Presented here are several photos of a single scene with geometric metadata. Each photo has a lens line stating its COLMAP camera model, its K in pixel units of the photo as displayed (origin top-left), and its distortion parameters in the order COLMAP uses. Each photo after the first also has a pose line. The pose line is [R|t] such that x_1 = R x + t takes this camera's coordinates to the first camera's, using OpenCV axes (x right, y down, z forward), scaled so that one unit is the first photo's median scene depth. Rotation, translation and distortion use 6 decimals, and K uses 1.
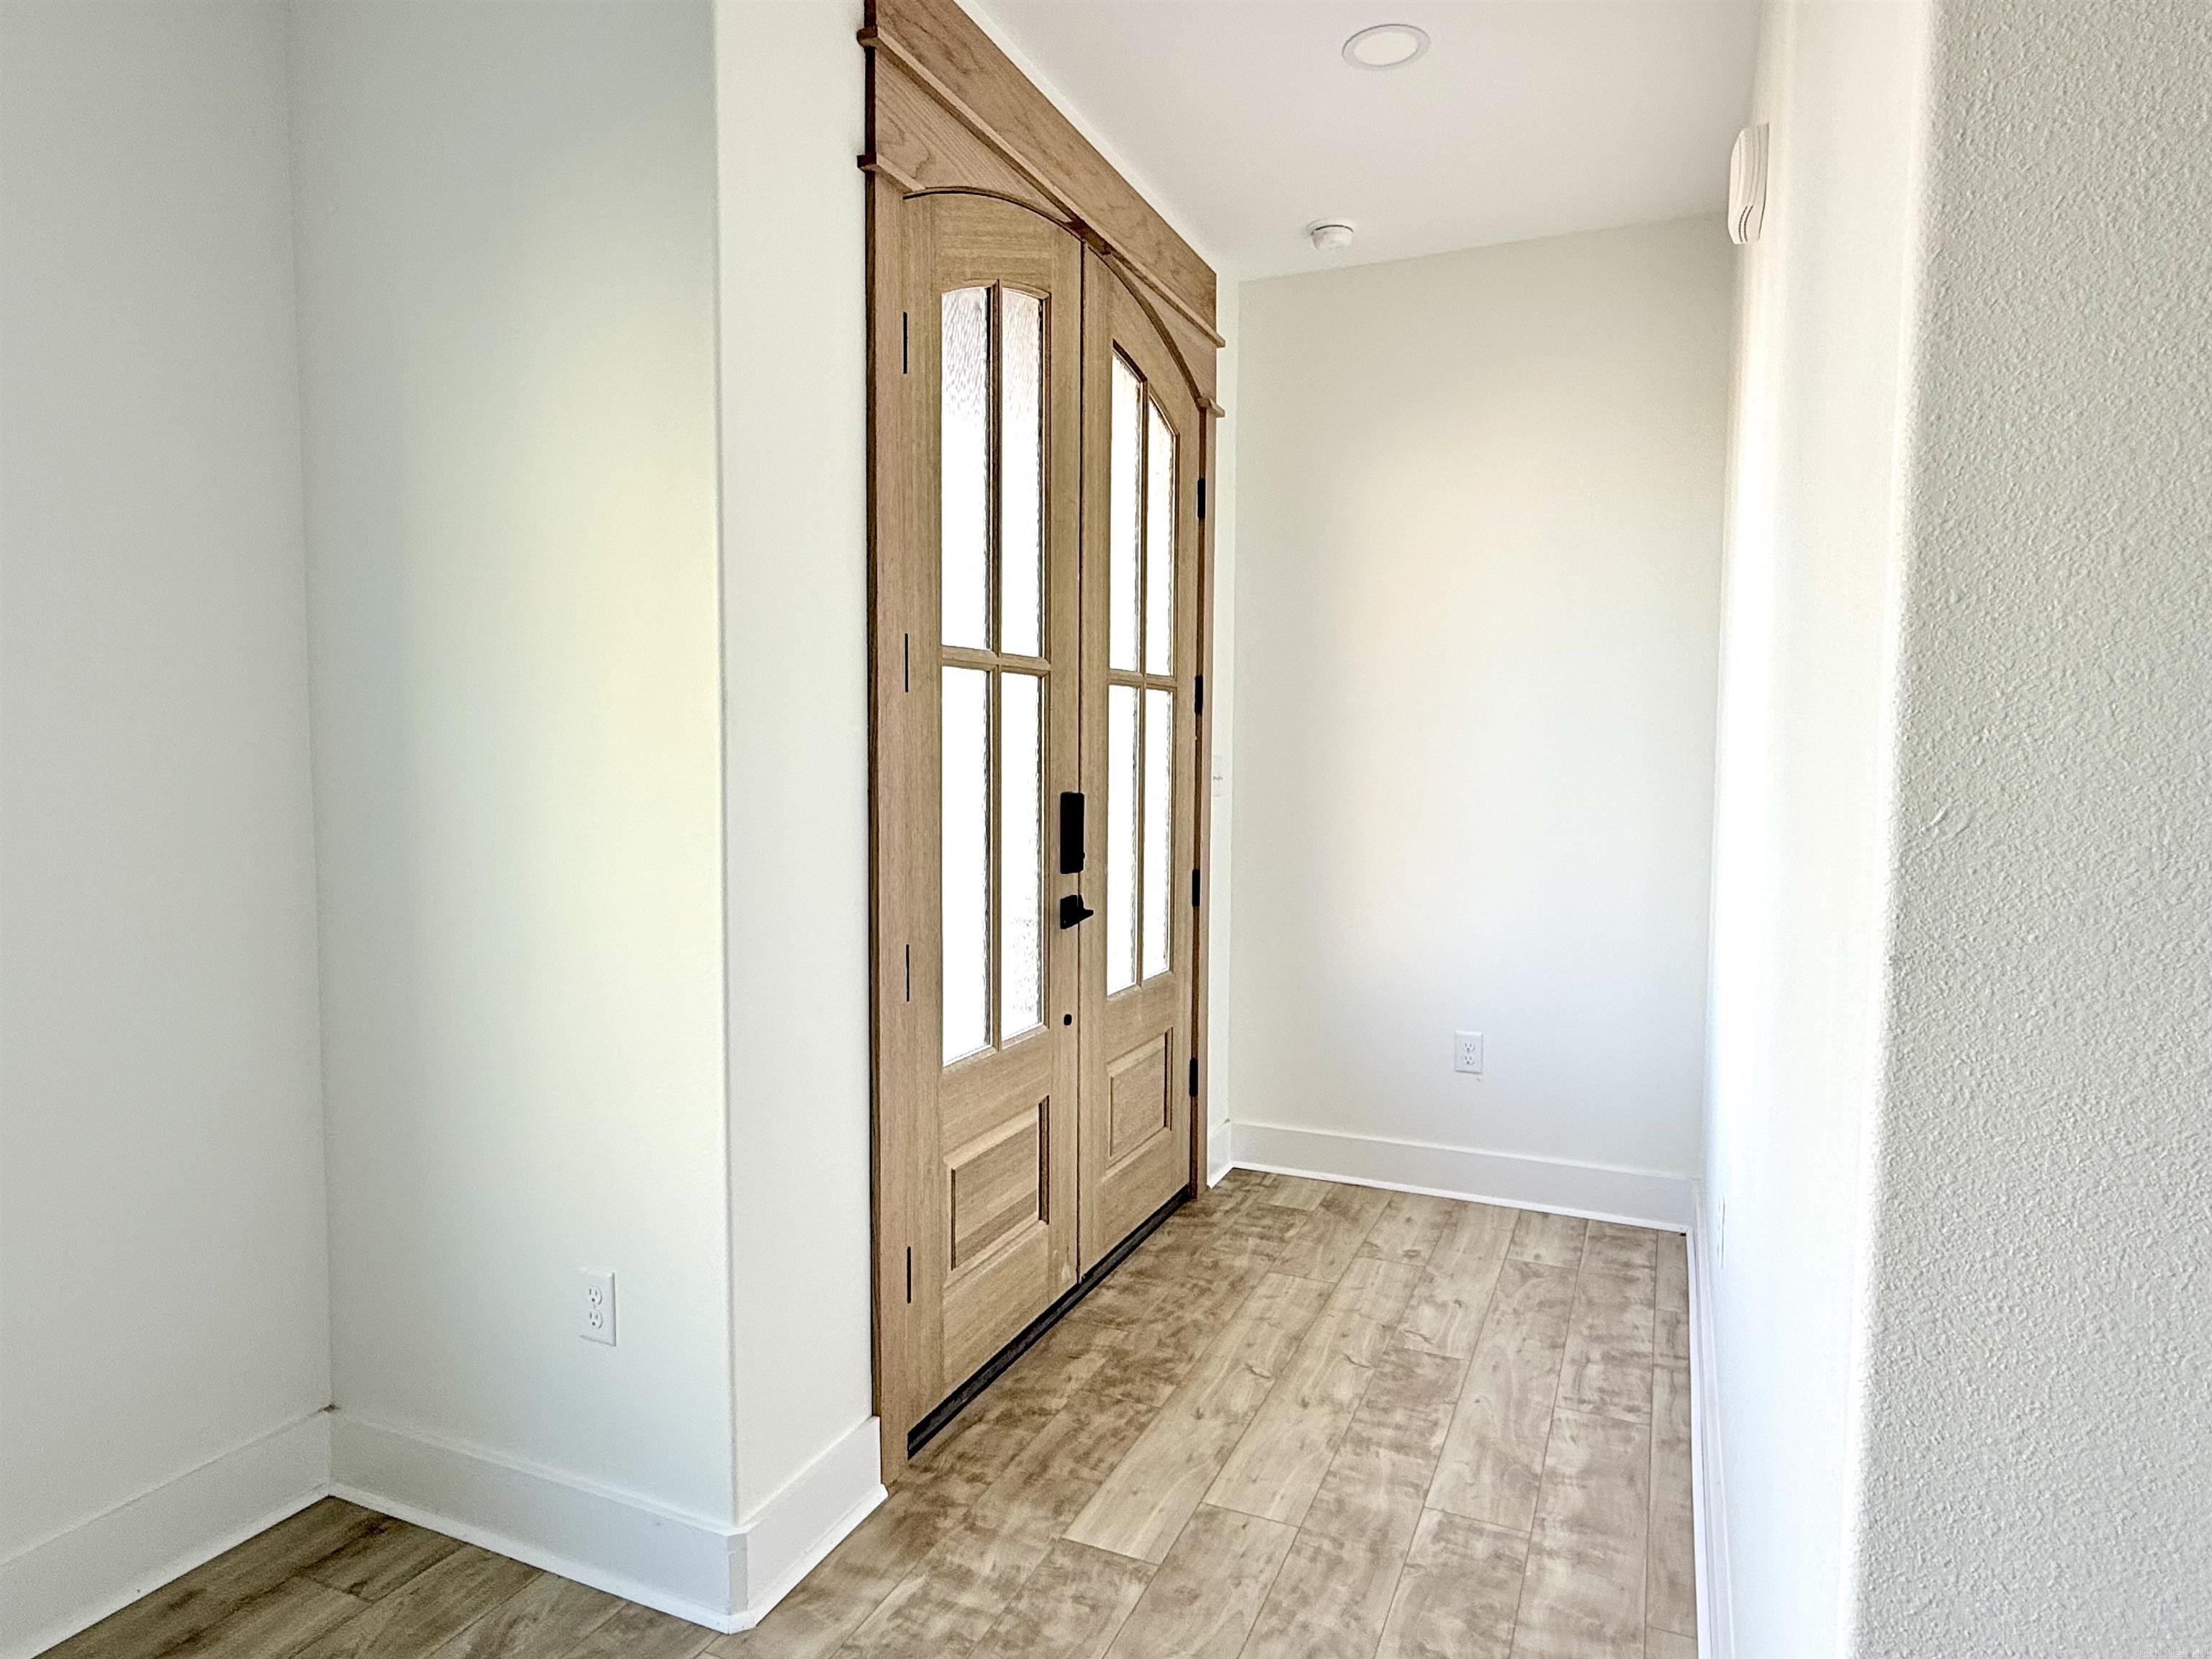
lens RADIAL K [[1286.0, 0, 1103.3], [0, 1286.0, 842.9], [0, 0, 1]] dist [0.000412, 0.000061]
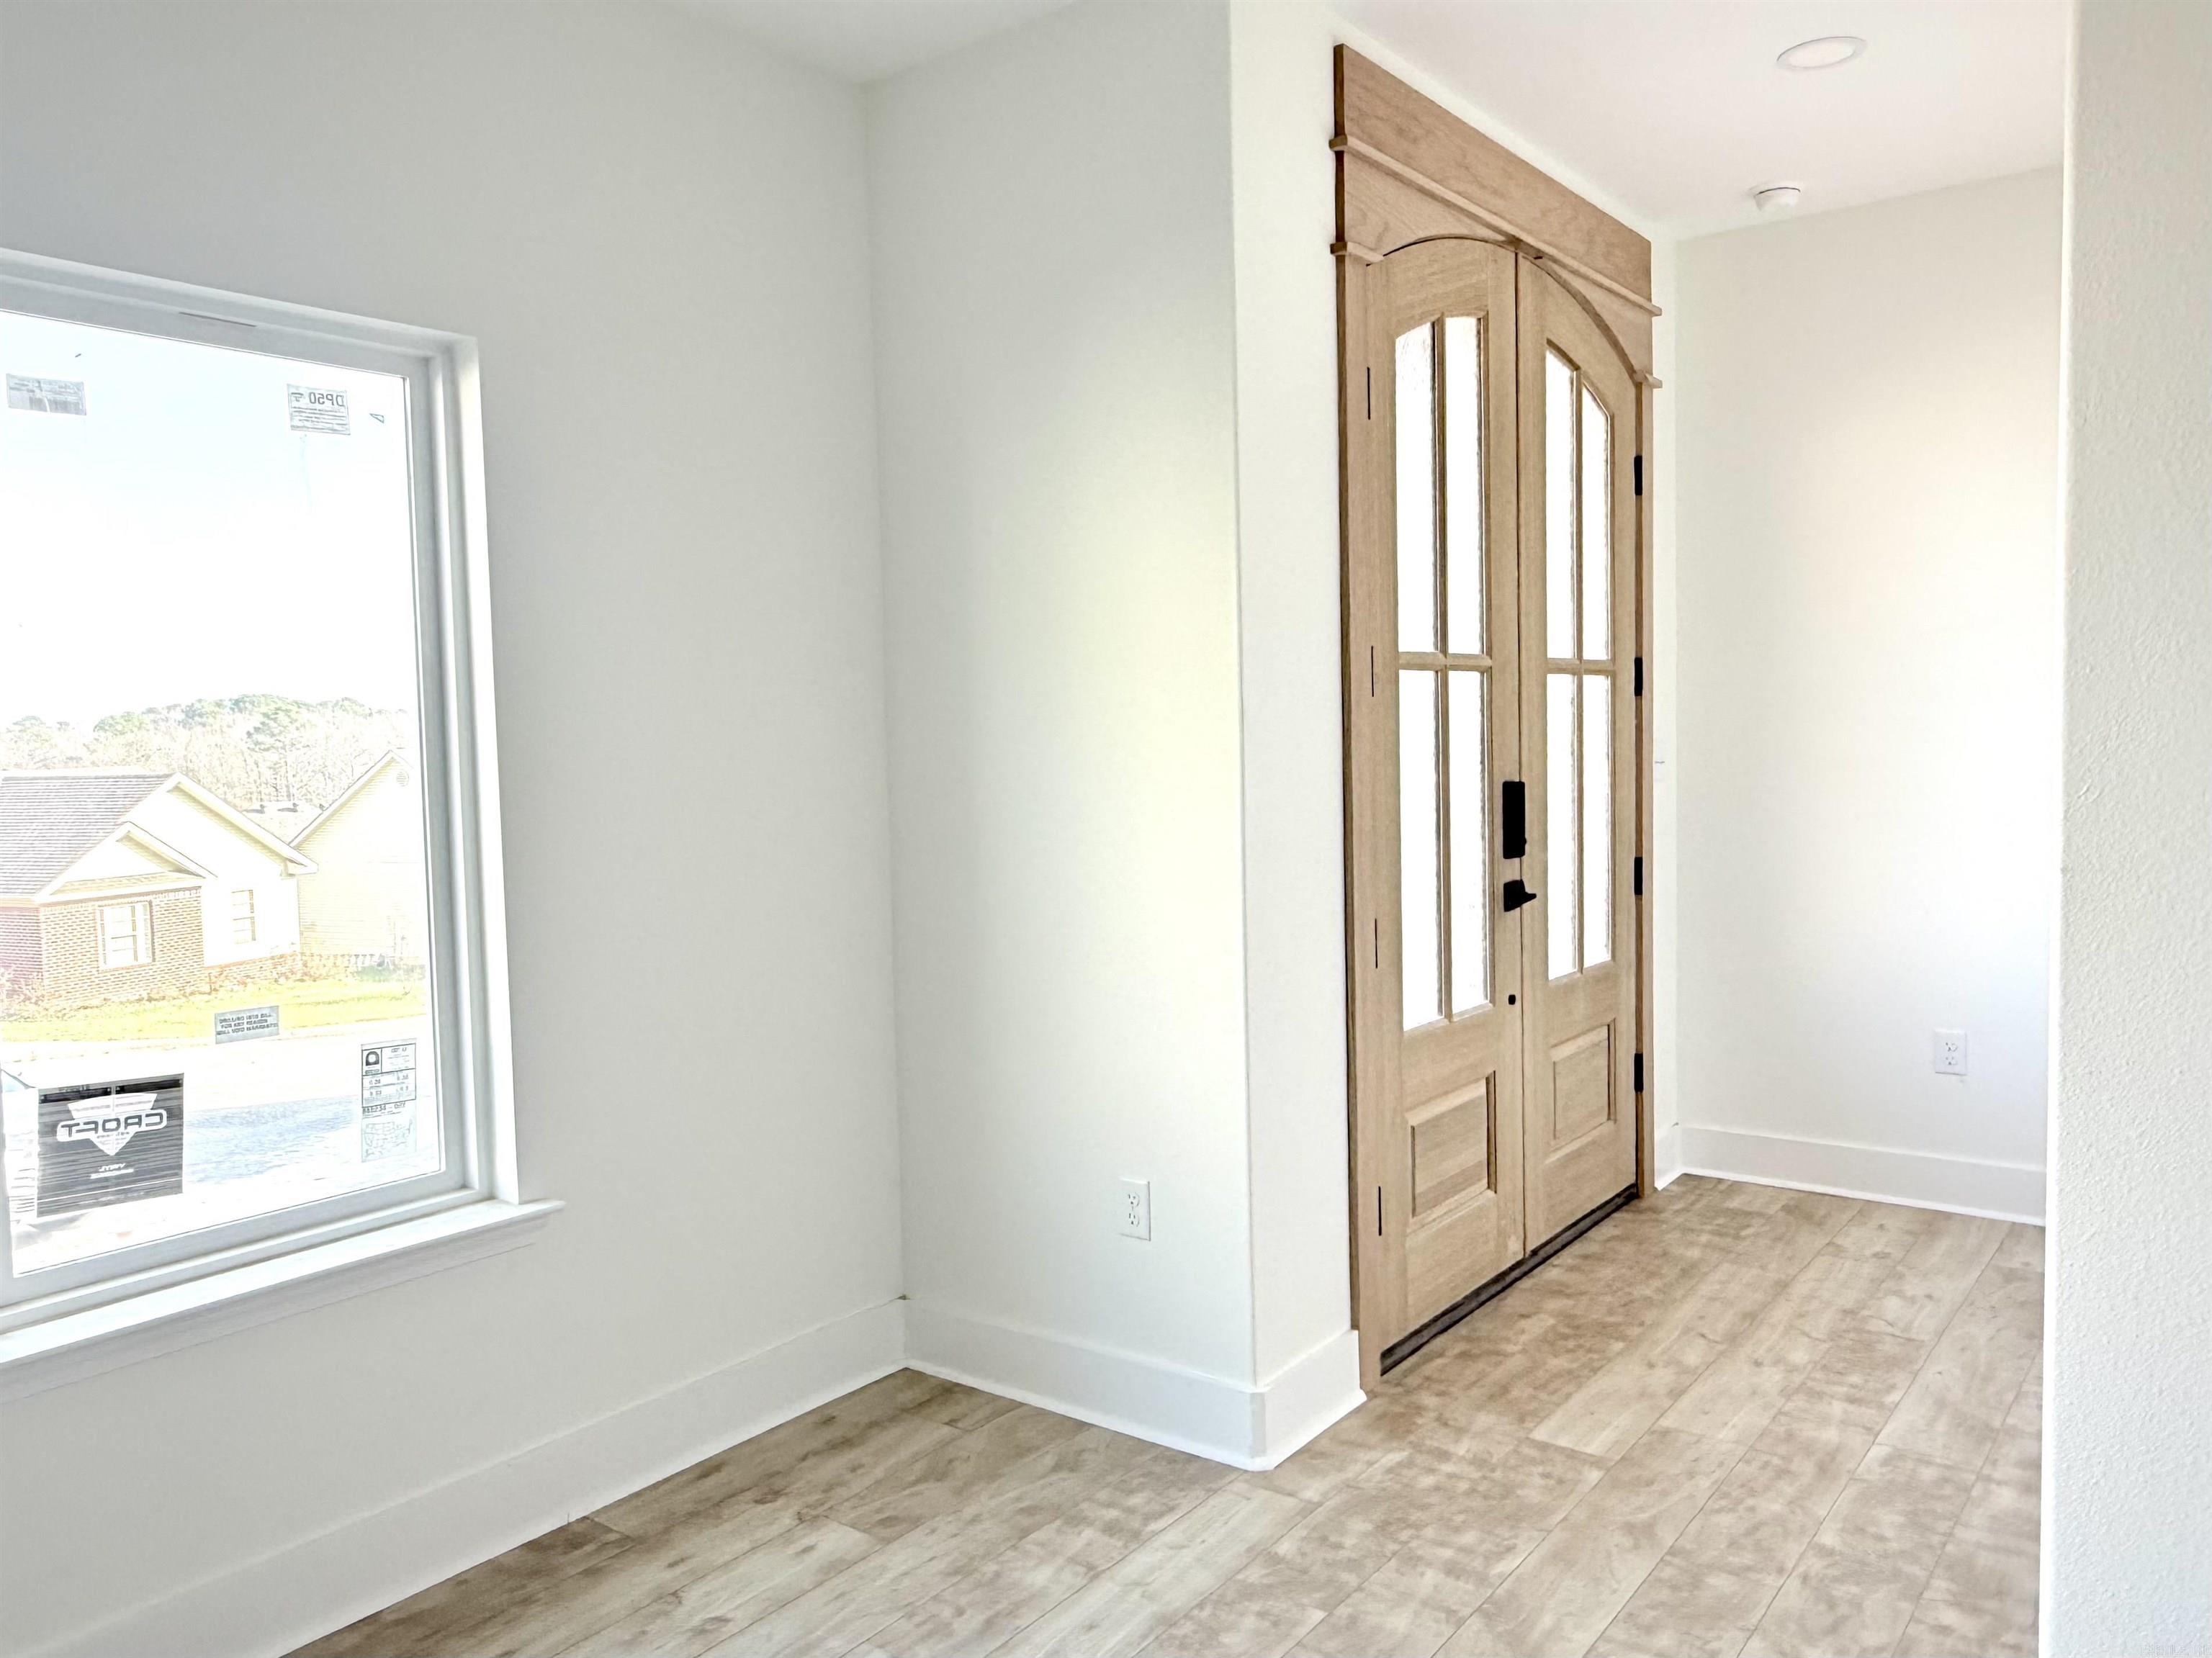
lens RADIAL K [[1606.8, 0, 1106.0], [0, 1606.8, 829.0], [0, 0, 1]] dist [-0.002815, 0.002452]
pose [[0.970525, -0.013346, -0.240629, -0.034902], [0.011182, 0.999884, -0.010355, 0.010440], [0.240740, 0.007359, 0.970562, -0.372077]]
